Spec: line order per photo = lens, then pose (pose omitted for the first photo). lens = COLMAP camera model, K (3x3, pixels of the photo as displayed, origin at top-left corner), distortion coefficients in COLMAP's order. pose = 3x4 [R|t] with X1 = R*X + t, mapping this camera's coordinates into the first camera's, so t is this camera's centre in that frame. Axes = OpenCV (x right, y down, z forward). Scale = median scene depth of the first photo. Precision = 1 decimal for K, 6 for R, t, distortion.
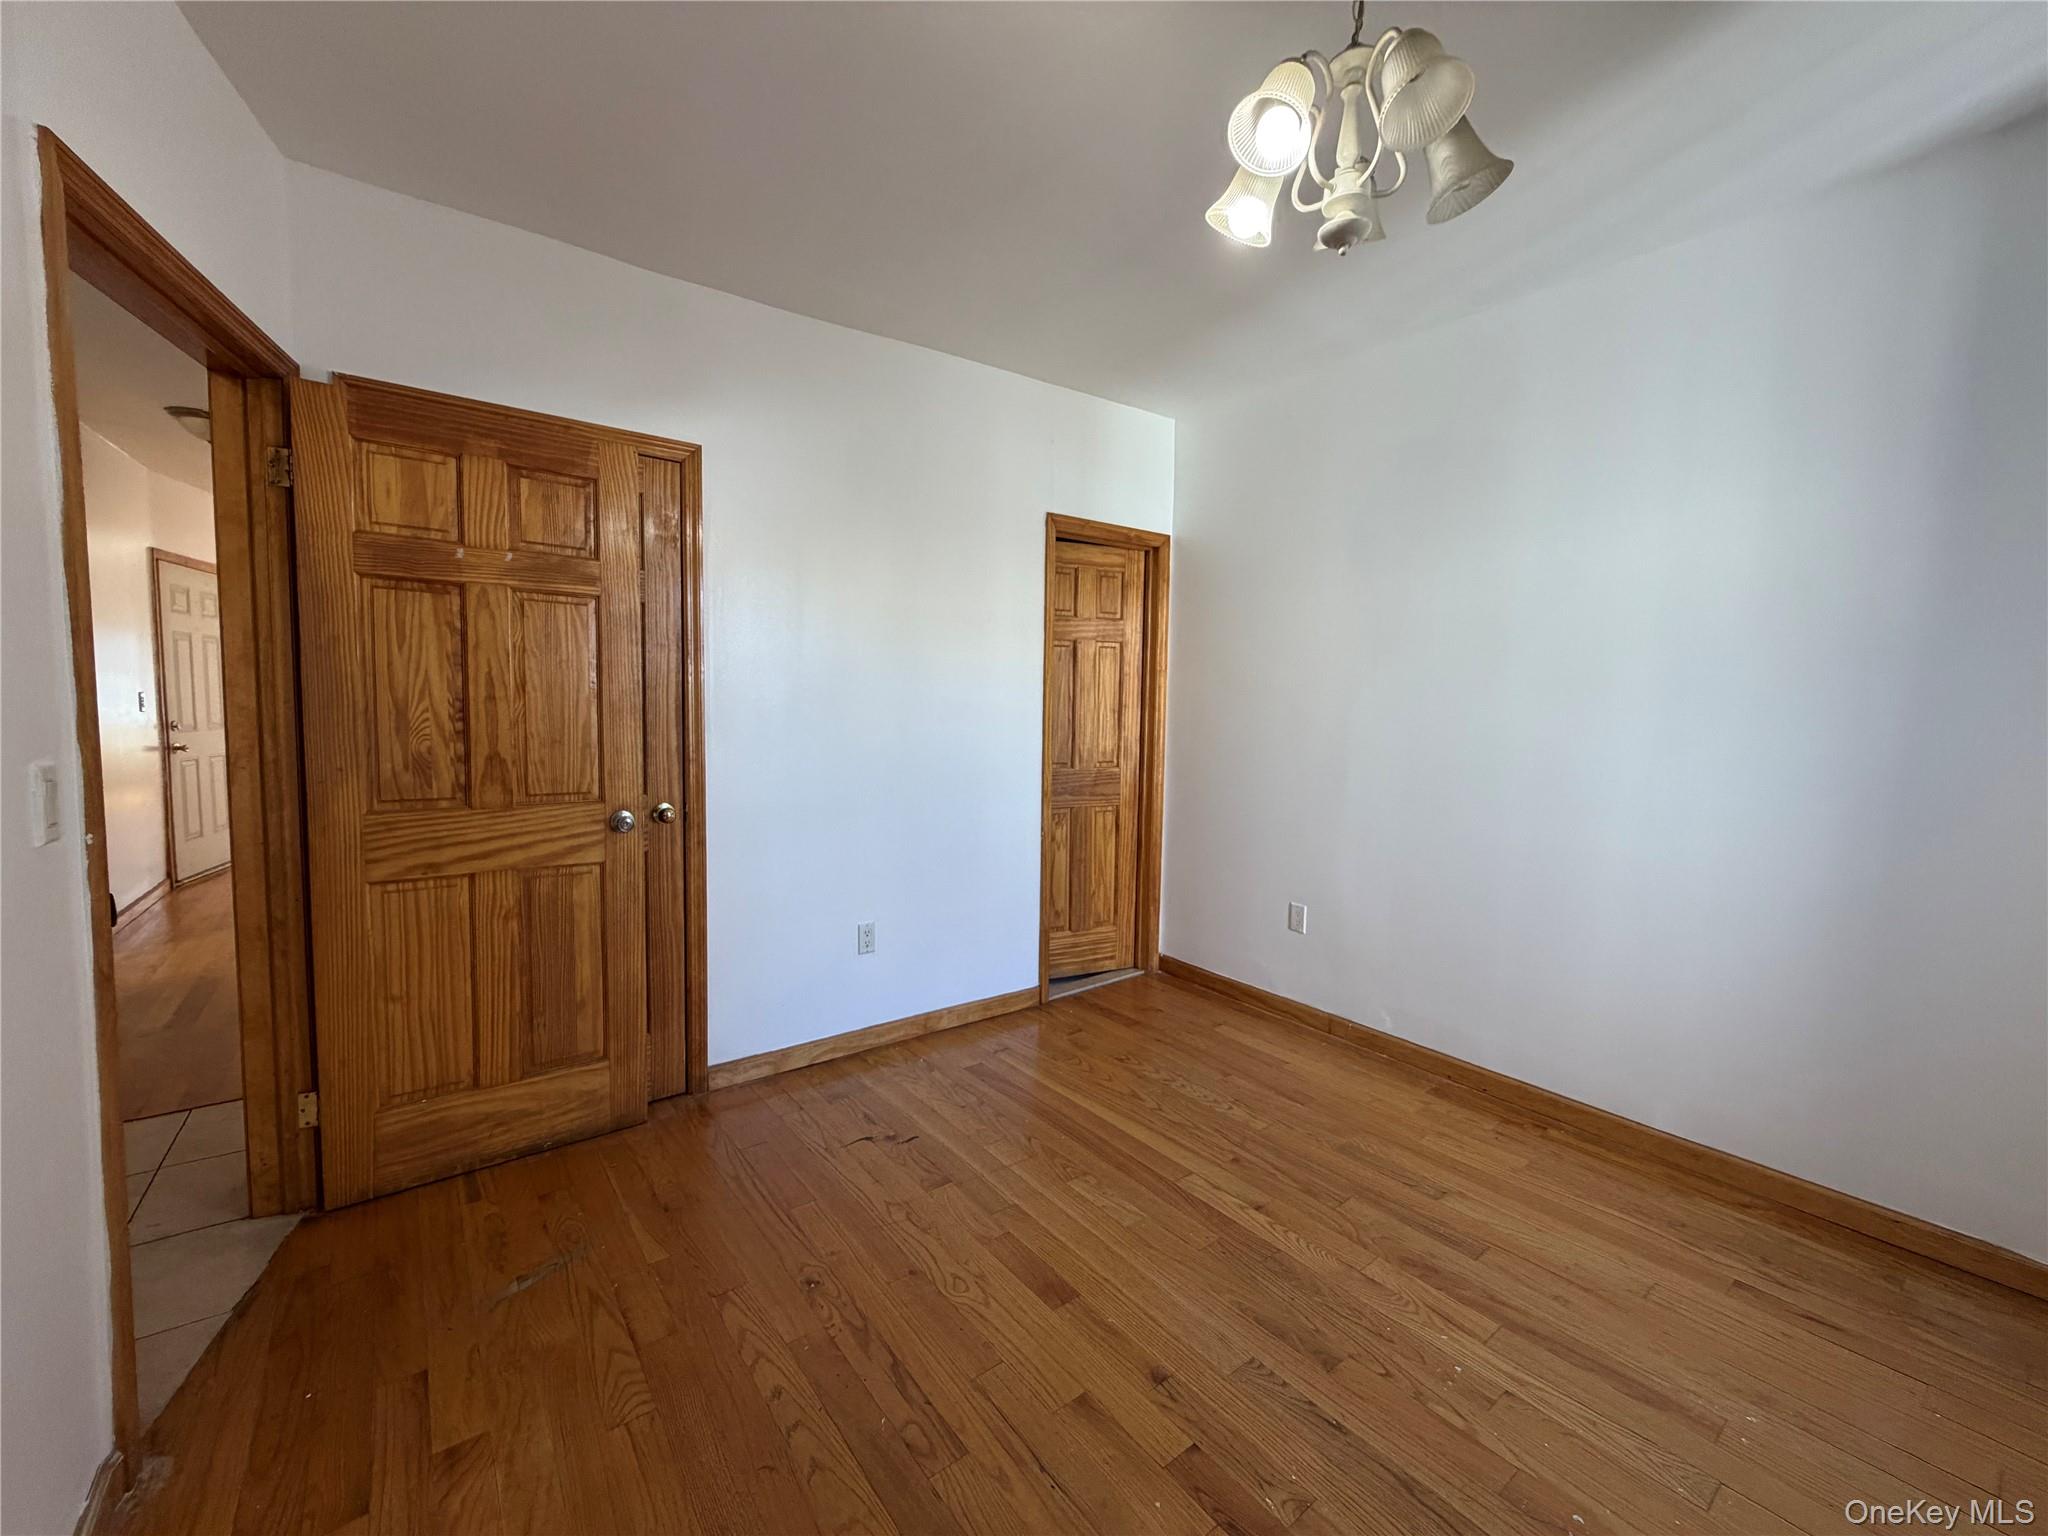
lens RADIAL K [[815.3, 0, 1012.0], [0, 815.3, 758.9], [0, 0, 1]] dist [0.000705, 0.000113]
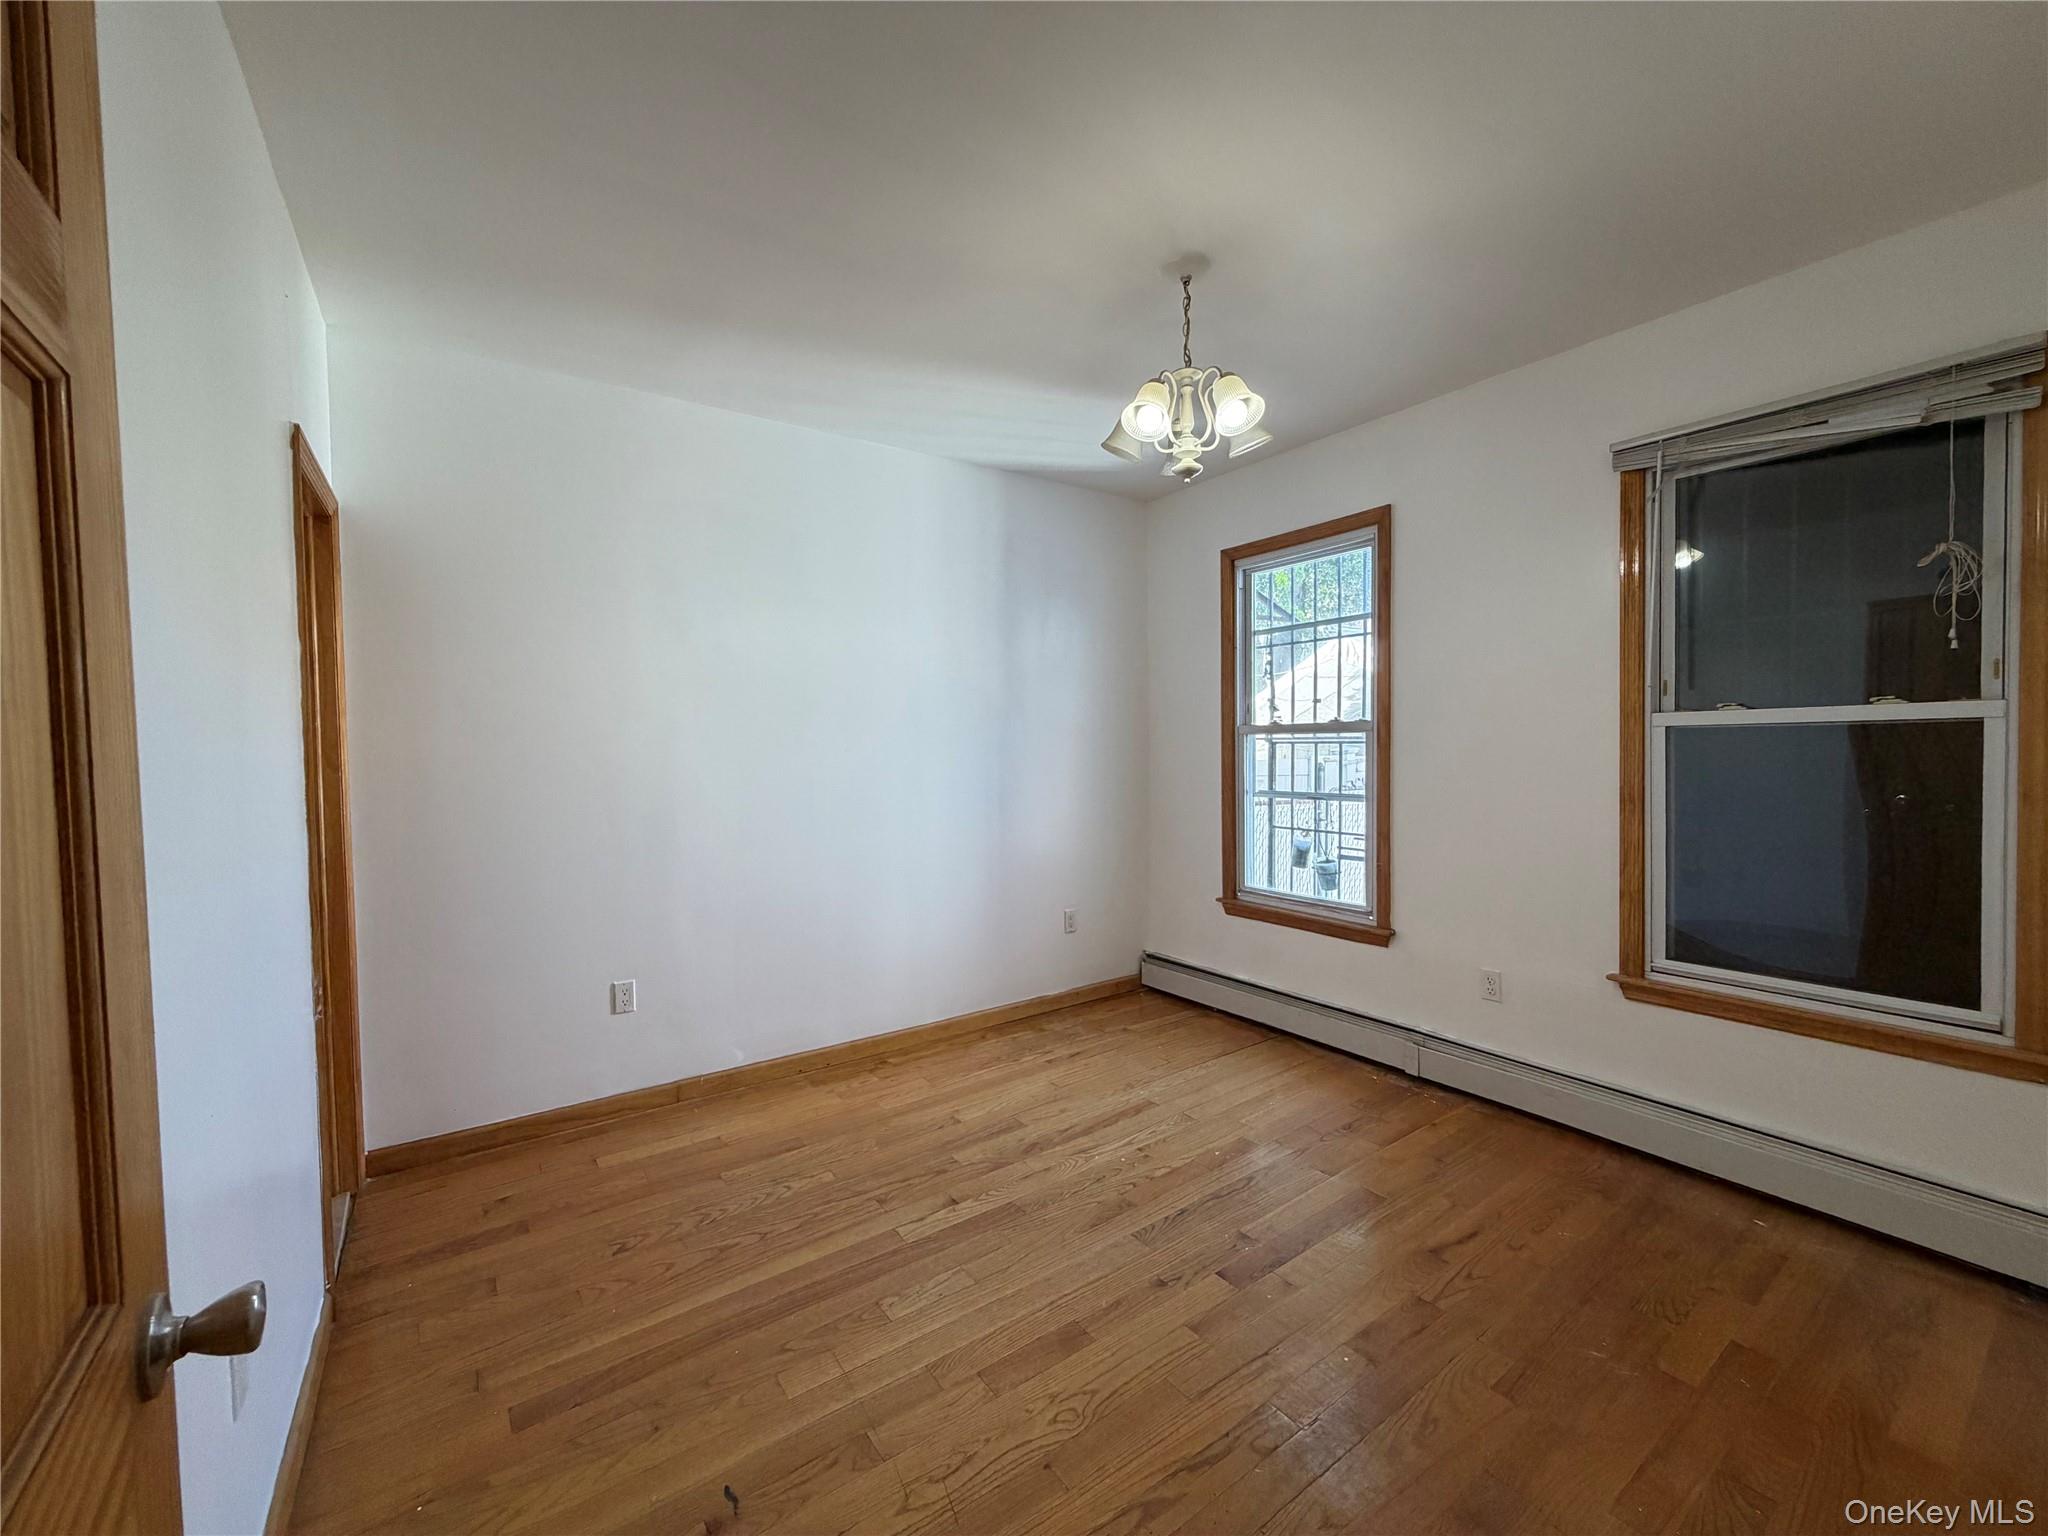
lens RADIAL K [[815.3, 0, 1009.3], [0, 815.3, 767.2], [0, 0, 1]] dist [0.000705, 0.000113]
pose [[0.037083, -0.048403, 0.998139, -0.775416], [0.080897, 0.995693, 0.045279, -0.092559], [-0.996032, 0.079067, 0.040839, 0.811707]]
